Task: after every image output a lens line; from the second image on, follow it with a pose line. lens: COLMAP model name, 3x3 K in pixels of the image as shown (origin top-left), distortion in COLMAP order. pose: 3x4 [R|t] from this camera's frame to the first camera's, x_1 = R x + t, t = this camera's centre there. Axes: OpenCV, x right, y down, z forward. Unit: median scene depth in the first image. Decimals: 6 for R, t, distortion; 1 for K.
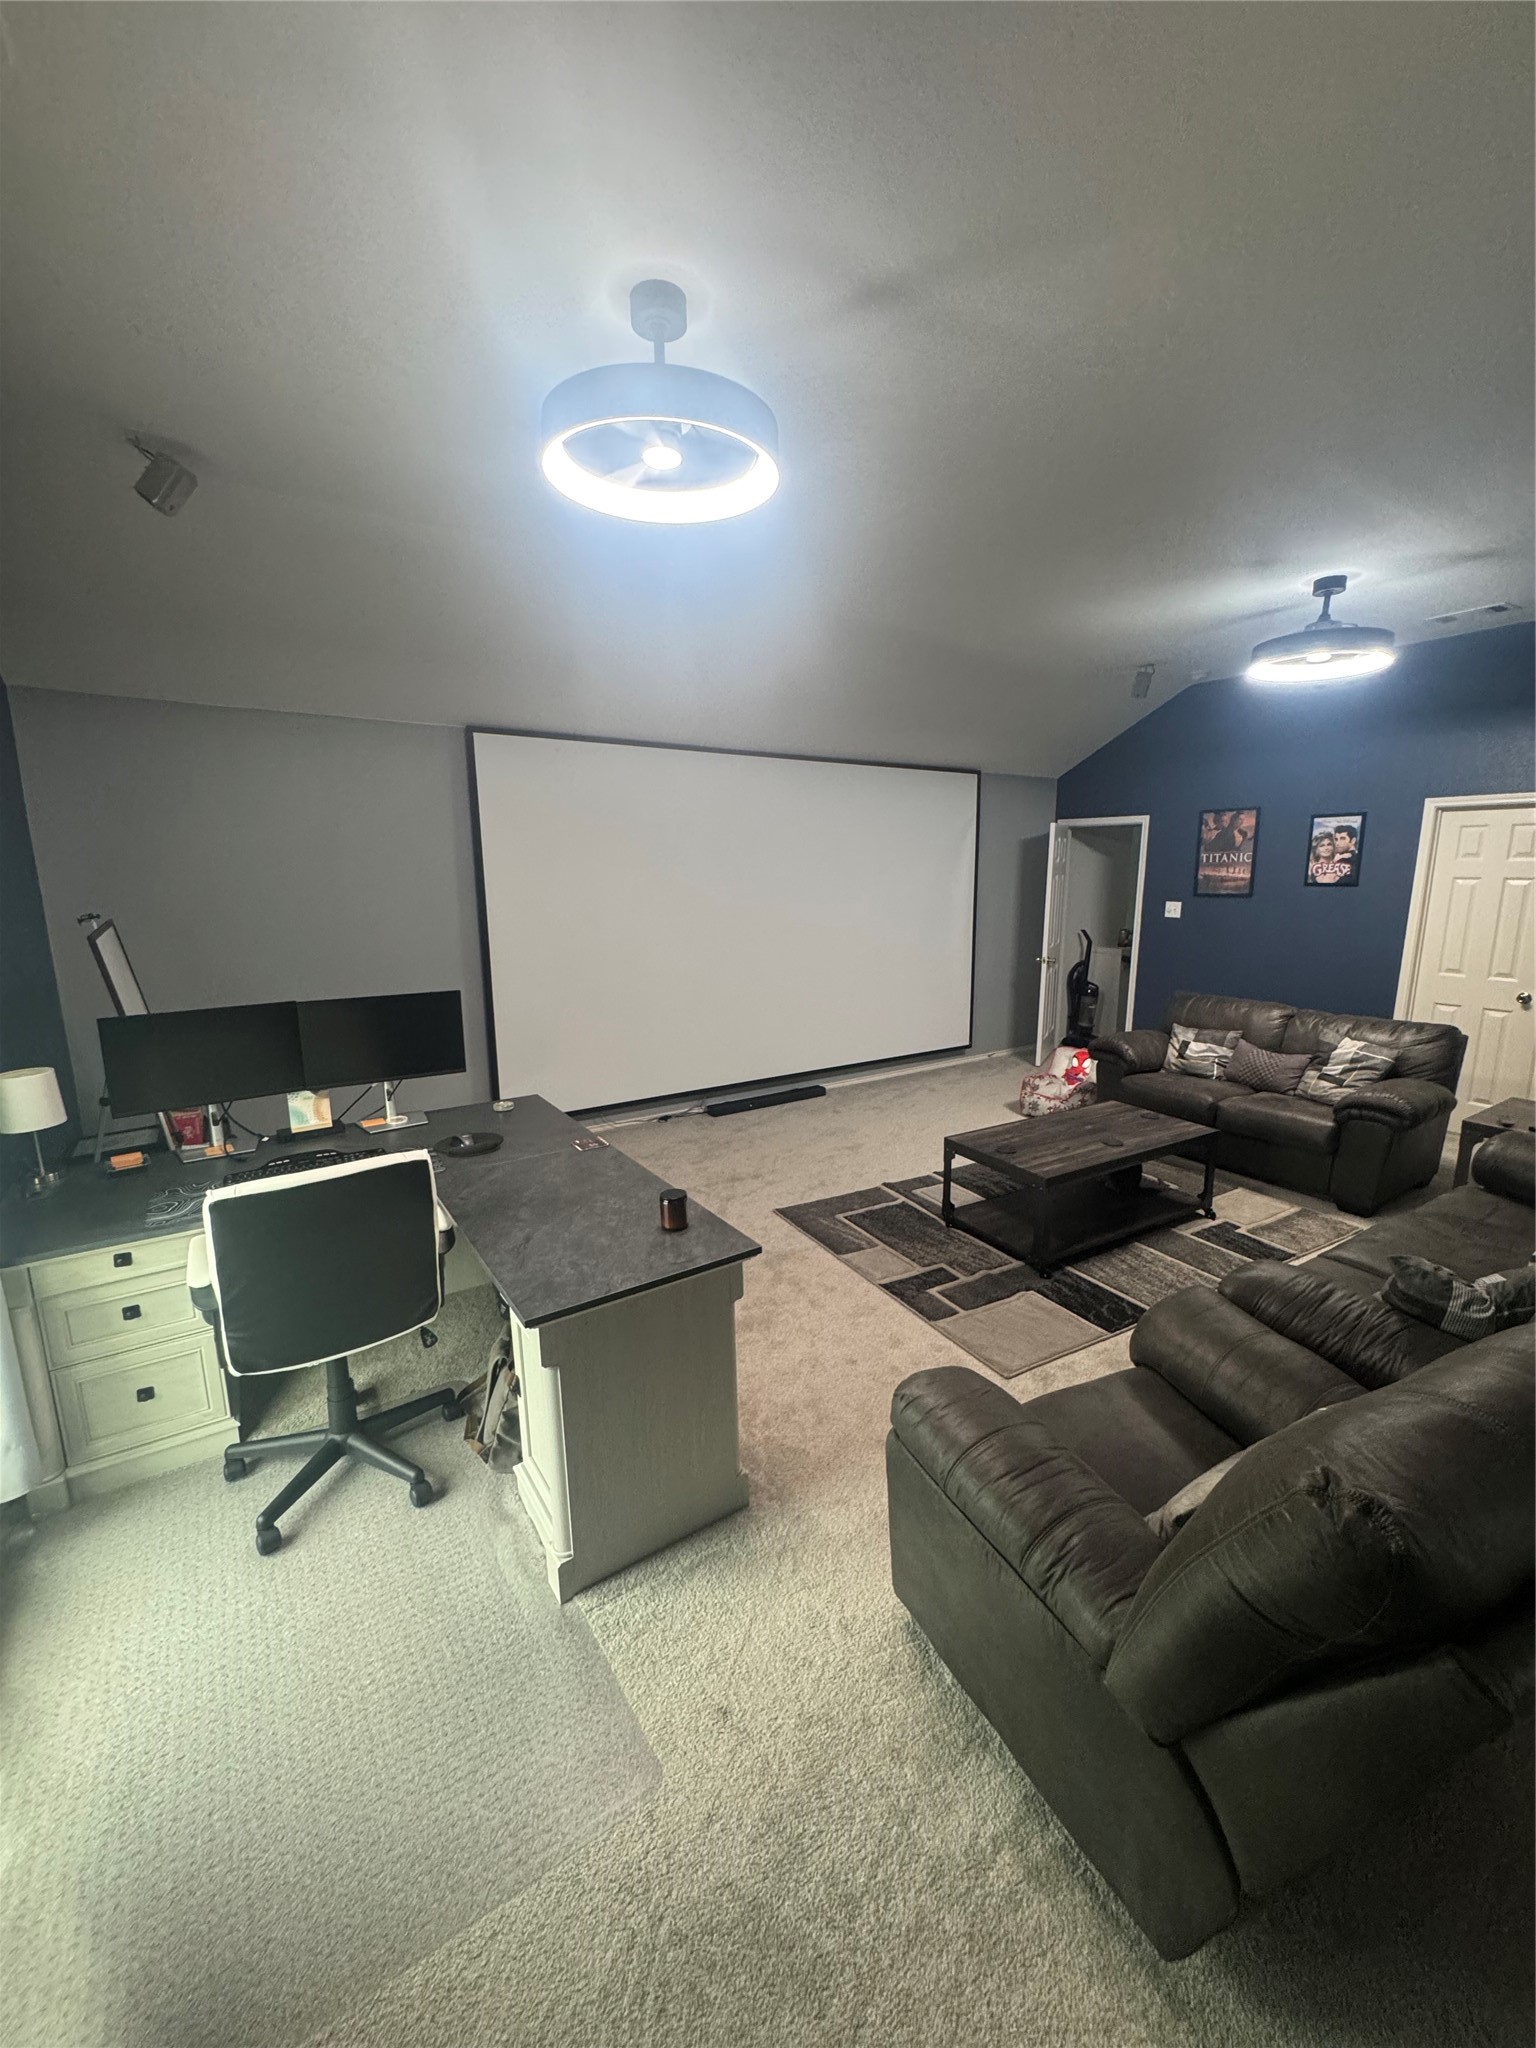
lens RADIAL K [[817.9, 0, 770.0], [0, 817.9, 1021.8], [0, 0, 1]] dist [-0.000298, -0.000050]
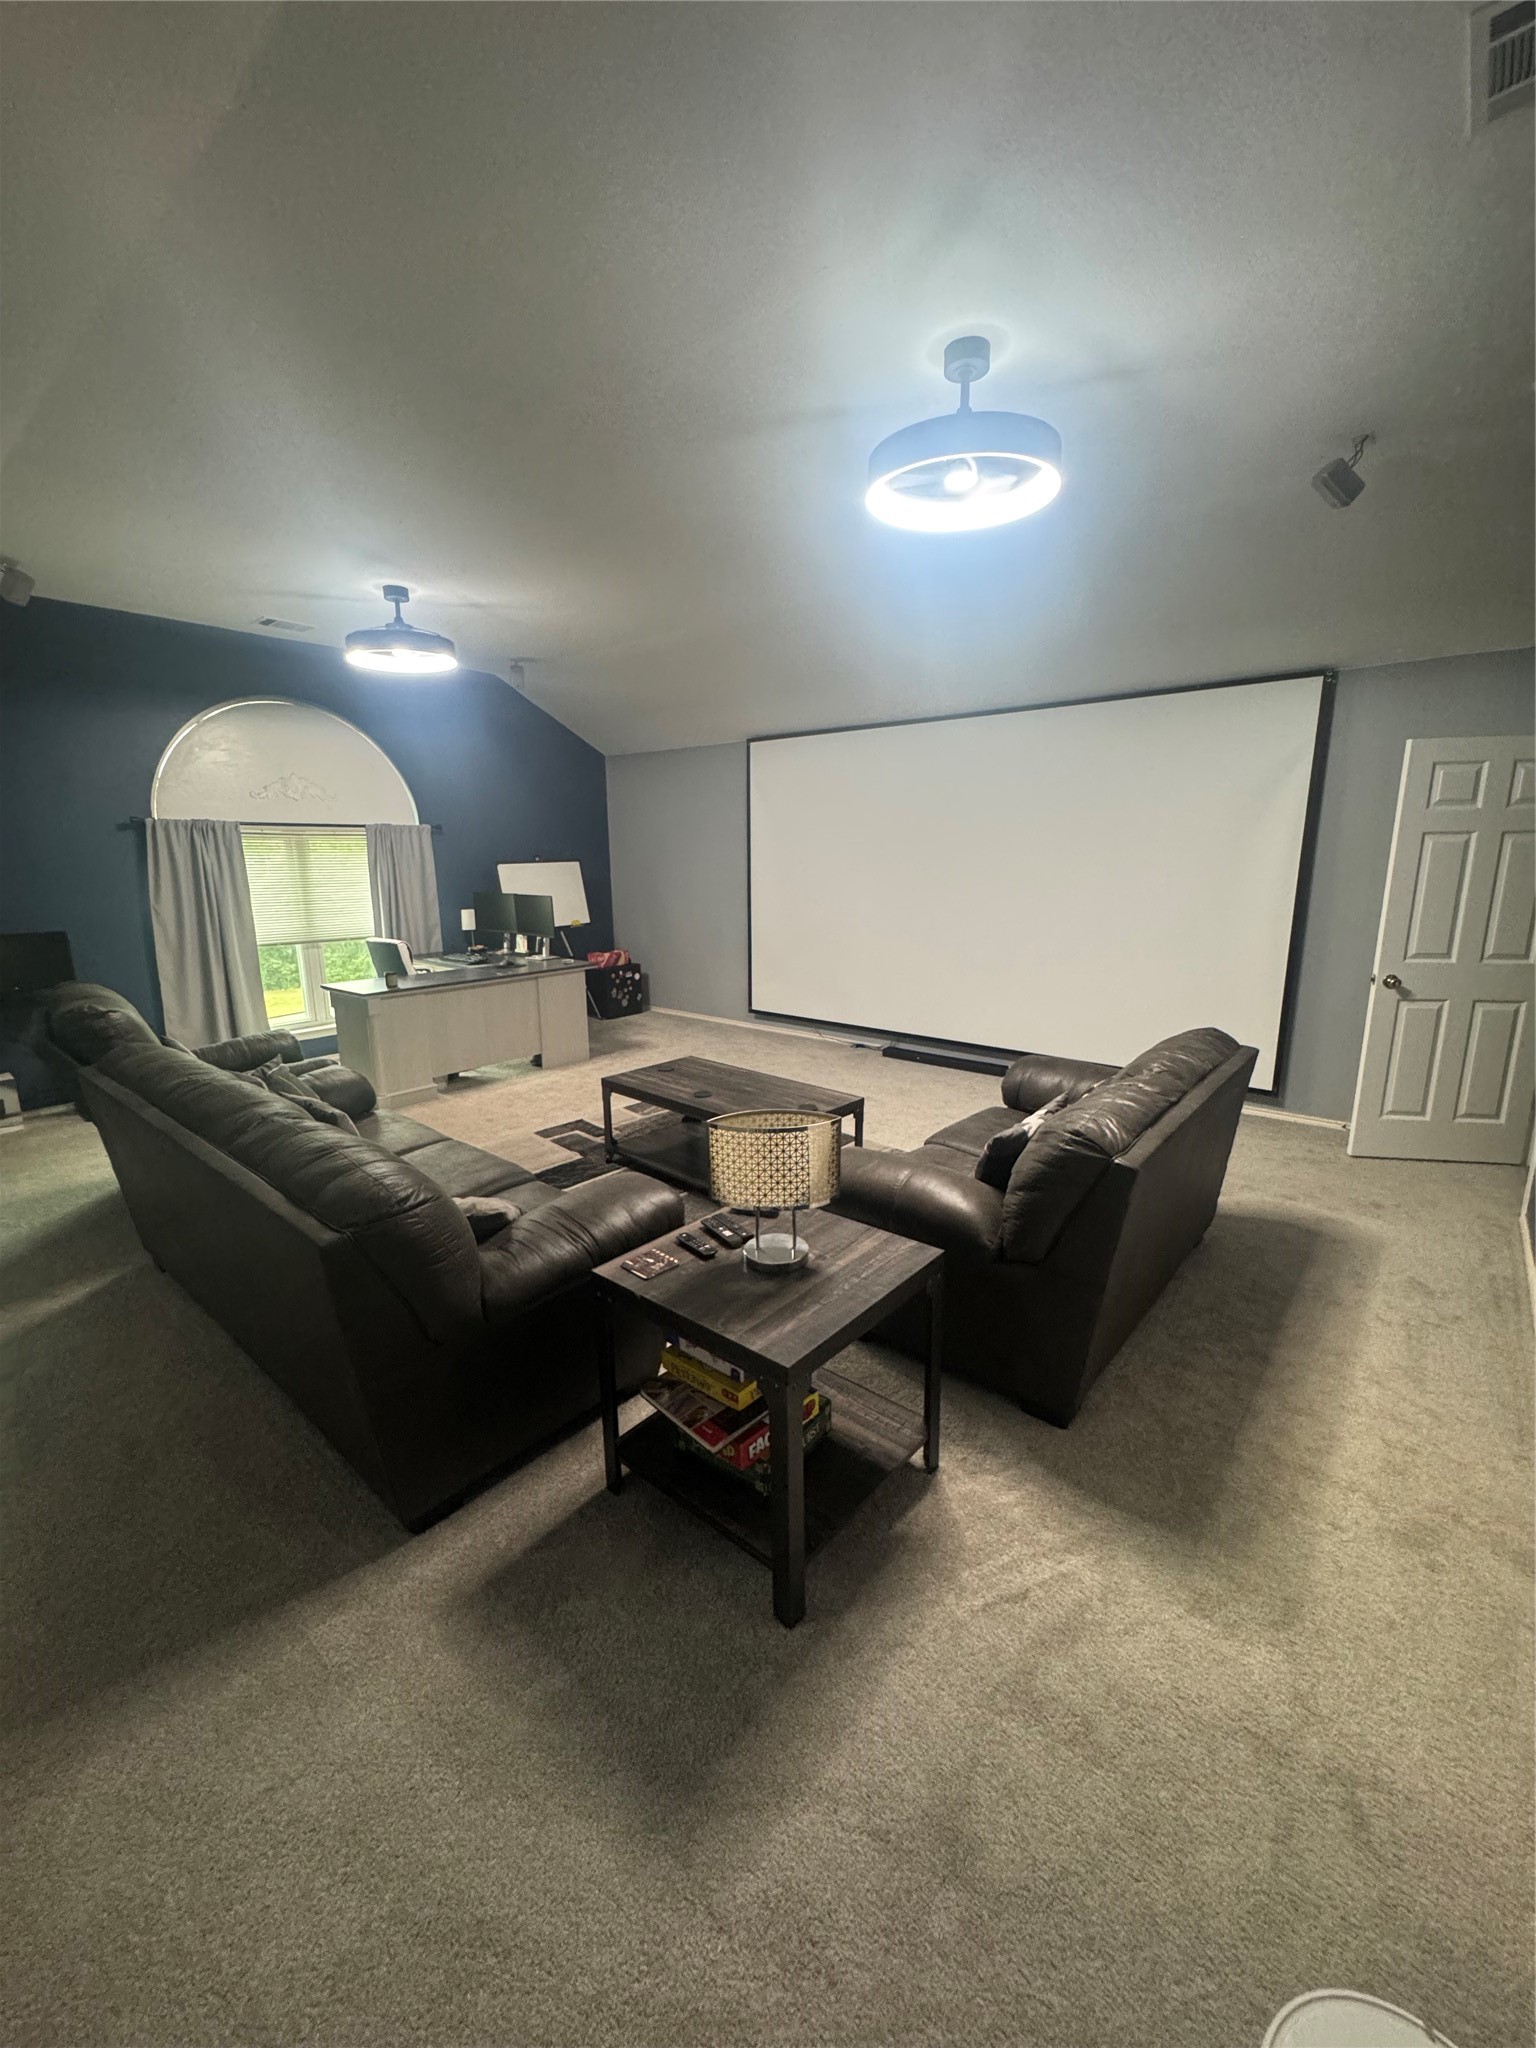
lens RADIAL K [[817.9, 0, 770.0], [0, 817.9, 1021.8], [0, 0, 1]] dist [-0.000298, -0.000050]
pose [[0.287234, 0.202585, -0.936192, 1.154320], [-0.174102, 0.972140, 0.156948, -0.096340], [0.941905, 0.117912, 0.314502, 0.625881]]
